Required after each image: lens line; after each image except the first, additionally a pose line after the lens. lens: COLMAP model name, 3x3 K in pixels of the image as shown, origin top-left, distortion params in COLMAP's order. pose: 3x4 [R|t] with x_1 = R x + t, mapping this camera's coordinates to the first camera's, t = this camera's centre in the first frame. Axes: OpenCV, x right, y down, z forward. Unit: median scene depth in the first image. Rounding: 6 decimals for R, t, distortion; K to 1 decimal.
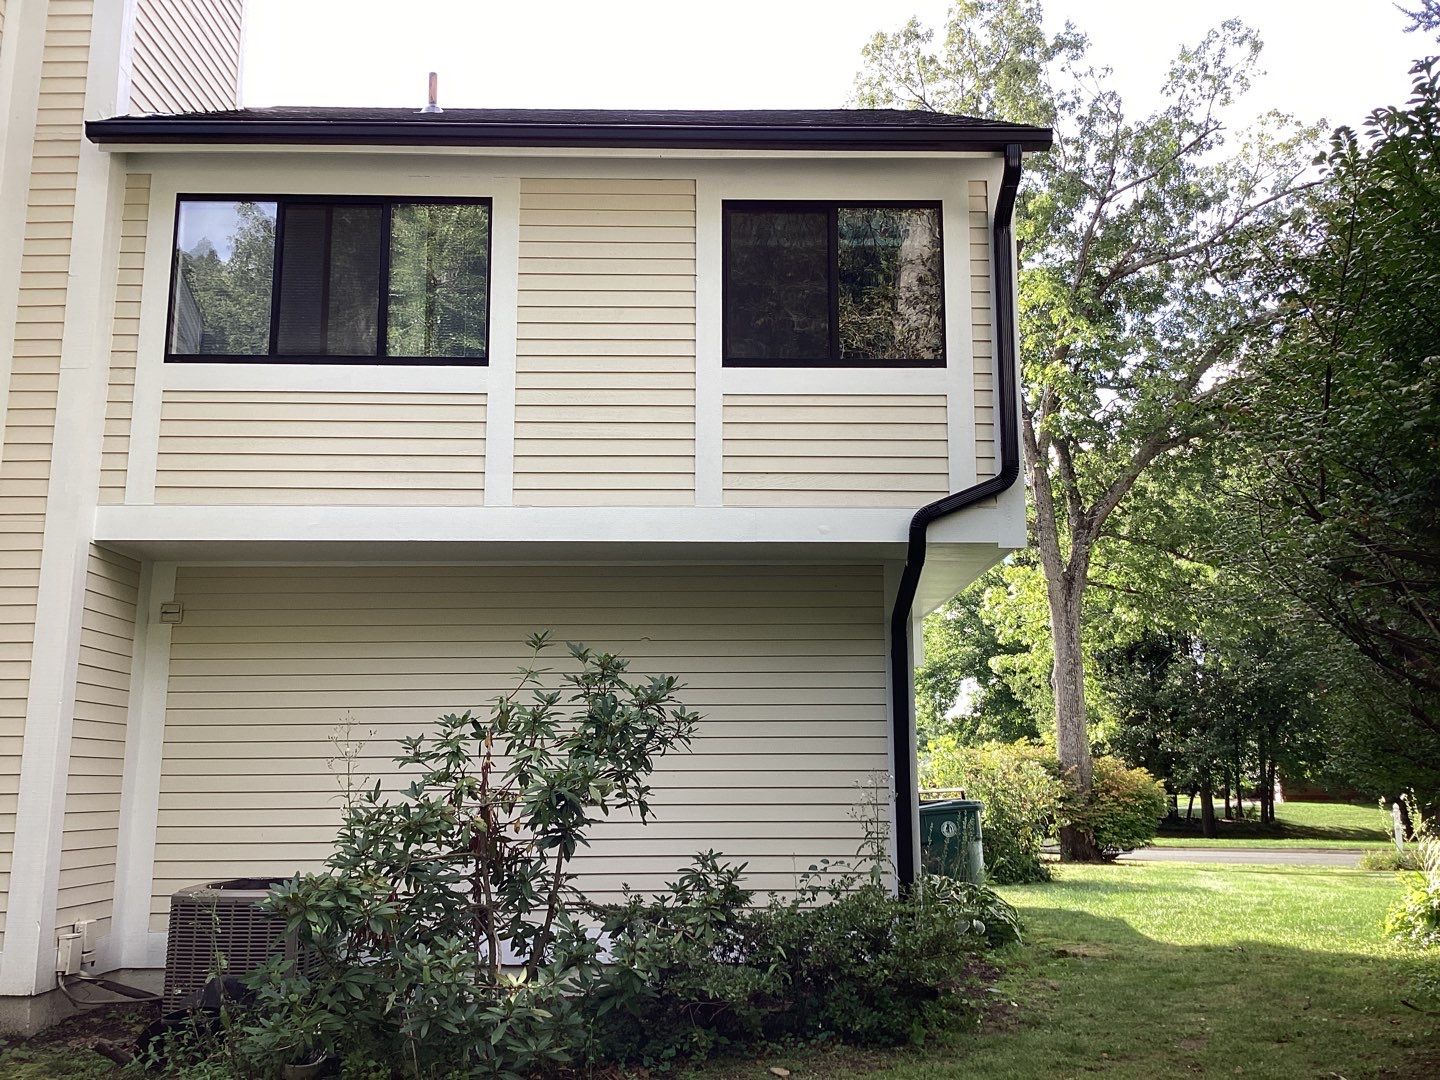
lens RADIAL K [[1274.9, 0, 729.9], [0, 1274.9, 566.6], [0, 0, 1]] dist [0.116956, -0.188558]
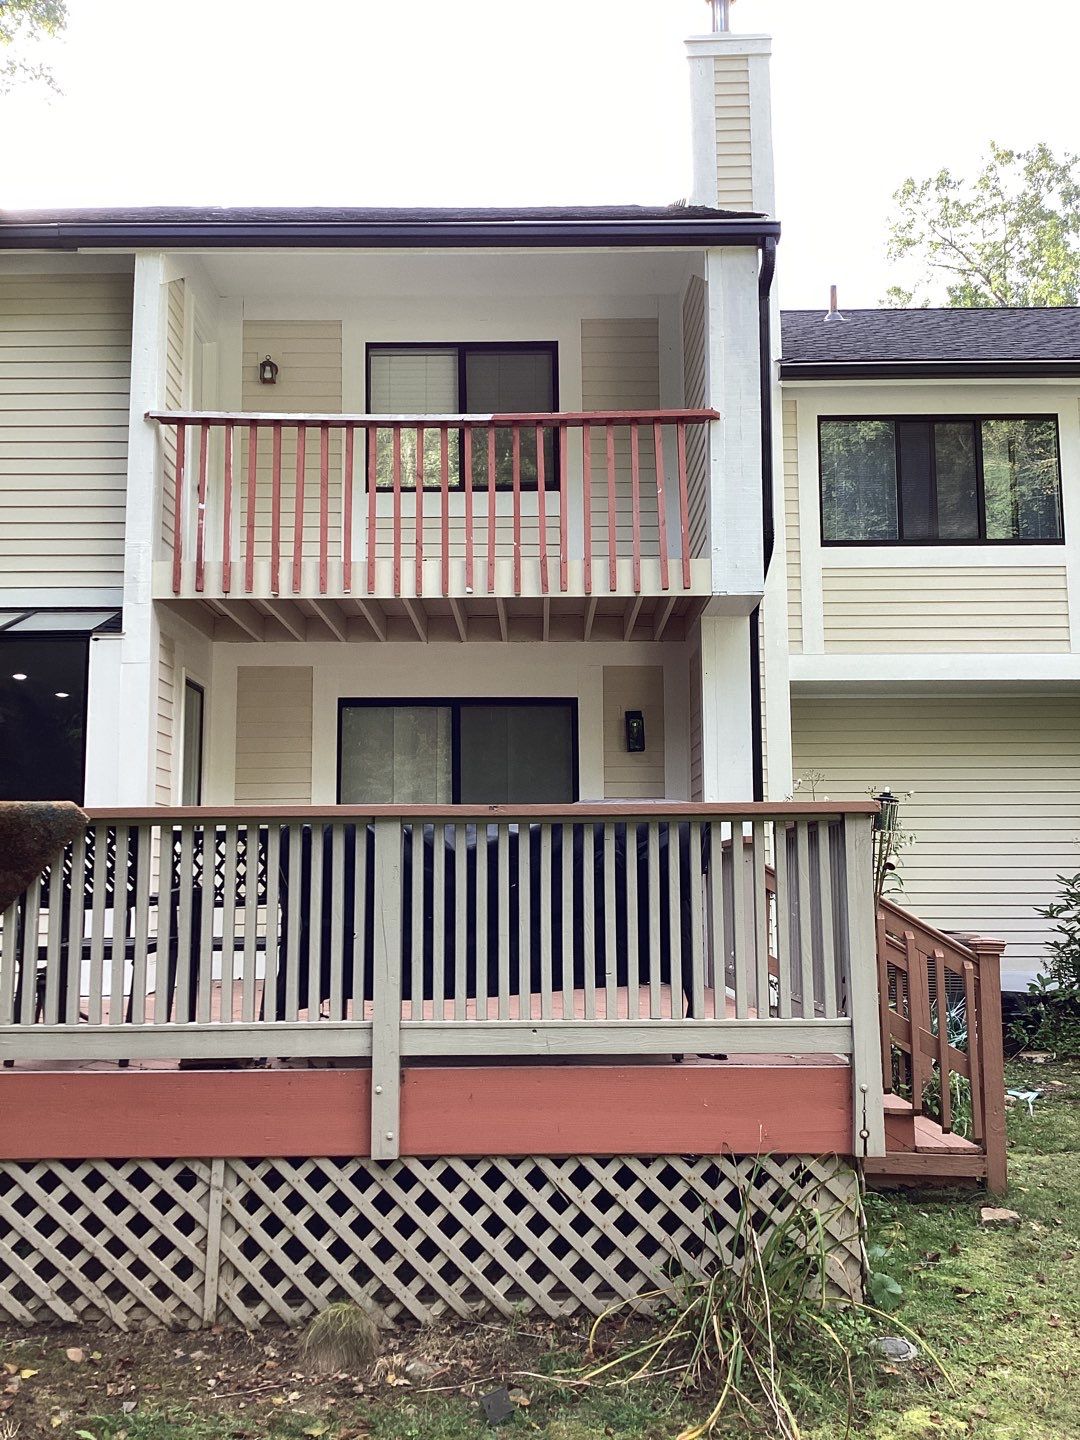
lens RADIAL K [[1274.9, 0, 546.0], [0, 1274.9, 746.4], [0, 0, 1]] dist [0.116956, -0.188558]
pose [[0.999980, -0.002465, -0.005773, -0.711277], [0.002760, 0.998659, 0.051697, -0.021108], [0.005638, -0.051712, 0.998646, -0.333112]]
